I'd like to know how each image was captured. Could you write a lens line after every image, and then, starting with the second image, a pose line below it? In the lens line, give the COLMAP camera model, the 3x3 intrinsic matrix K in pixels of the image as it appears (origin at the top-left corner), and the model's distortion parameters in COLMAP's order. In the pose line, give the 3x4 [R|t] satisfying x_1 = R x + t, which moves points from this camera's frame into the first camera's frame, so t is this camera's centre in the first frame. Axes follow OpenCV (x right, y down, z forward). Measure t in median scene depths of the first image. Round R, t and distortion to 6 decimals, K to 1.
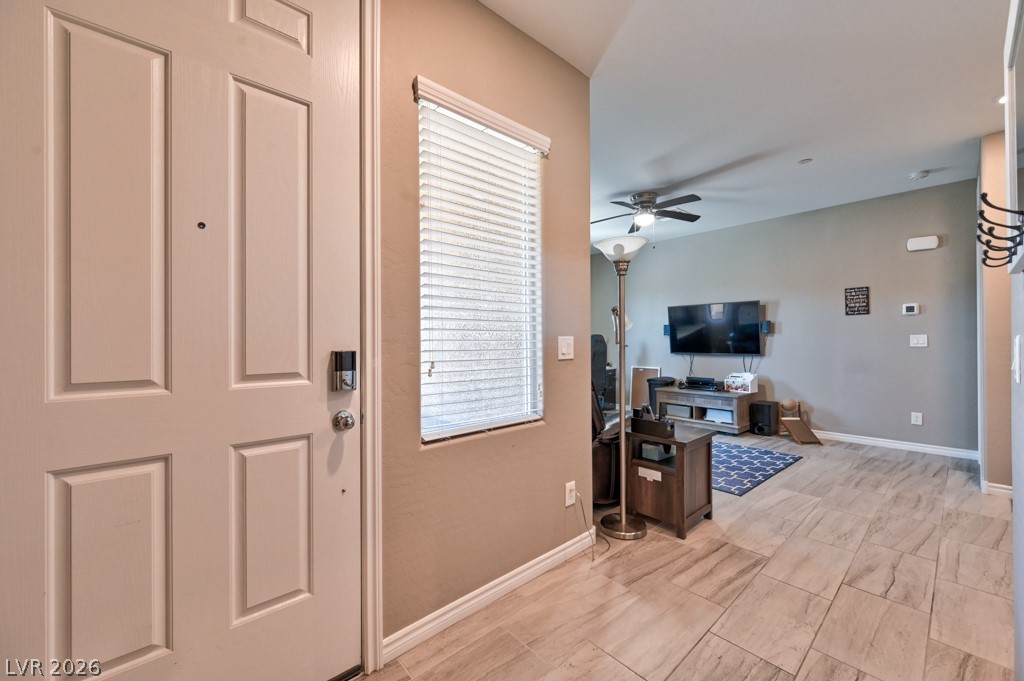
lens RADIAL K [[402.3, 0, 516.1], [0, 402.3, 339.6], [0, 0, 1]] dist [-0.000942, -0.000549]
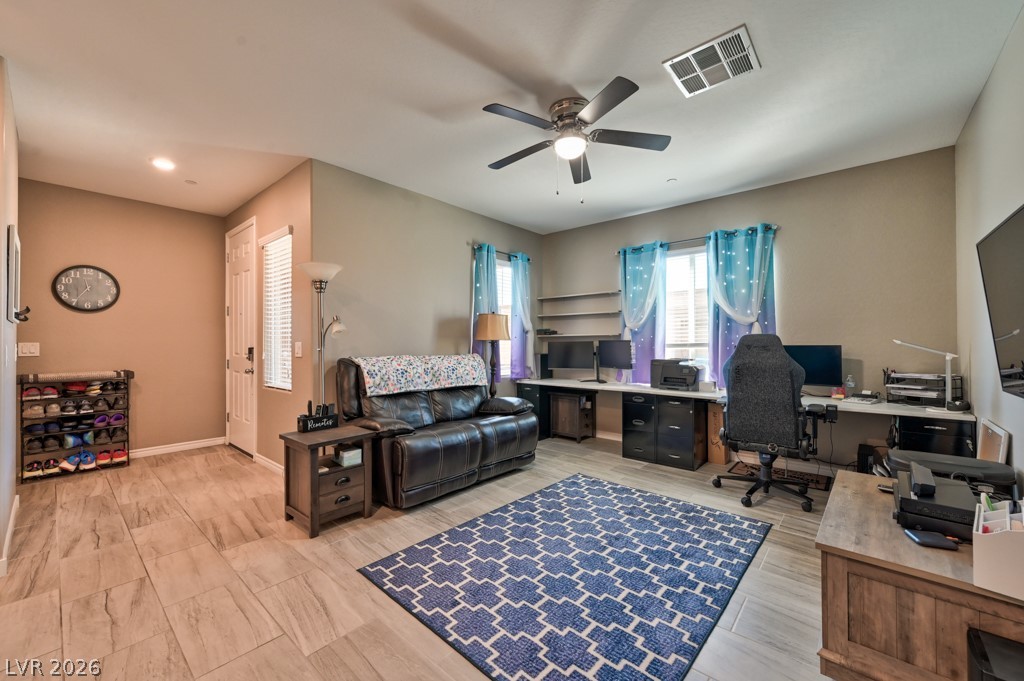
lens RADIAL K [[402.3, 0, 516.1], [0, 402.3, 339.6], [0, 0, 1]] dist [-0.000942, -0.000549]
pose [[0.129861, -0.000304, -0.991532, 0.964698], [0.000872, 1.000000, -0.000193, -0.009434], [0.991532, -0.000839, 0.129862, 0.885234]]
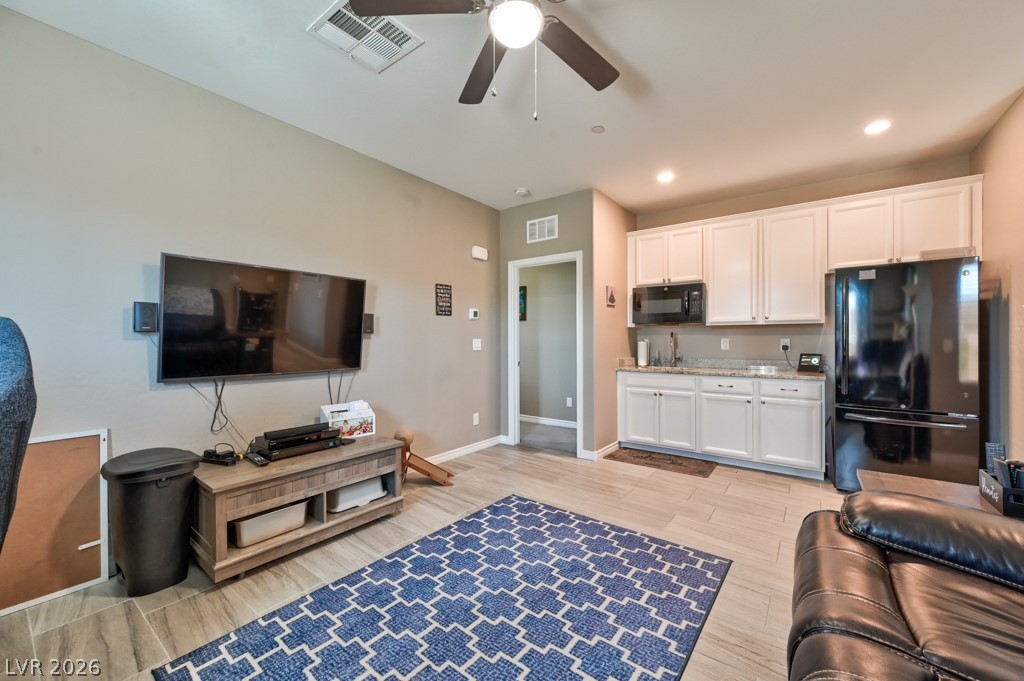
lens RADIAL K [[402.3, 0, 516.1], [0, 402.3, 339.6], [0, 0, 1]] dist [-0.000942, -0.000549]
pose [[-0.196512, 0.010147, 0.980449, -0.052483], [0.004769, 0.999945, -0.009393, 0.000143], [-0.980490, 0.002830, -0.196549, 1.128225]]
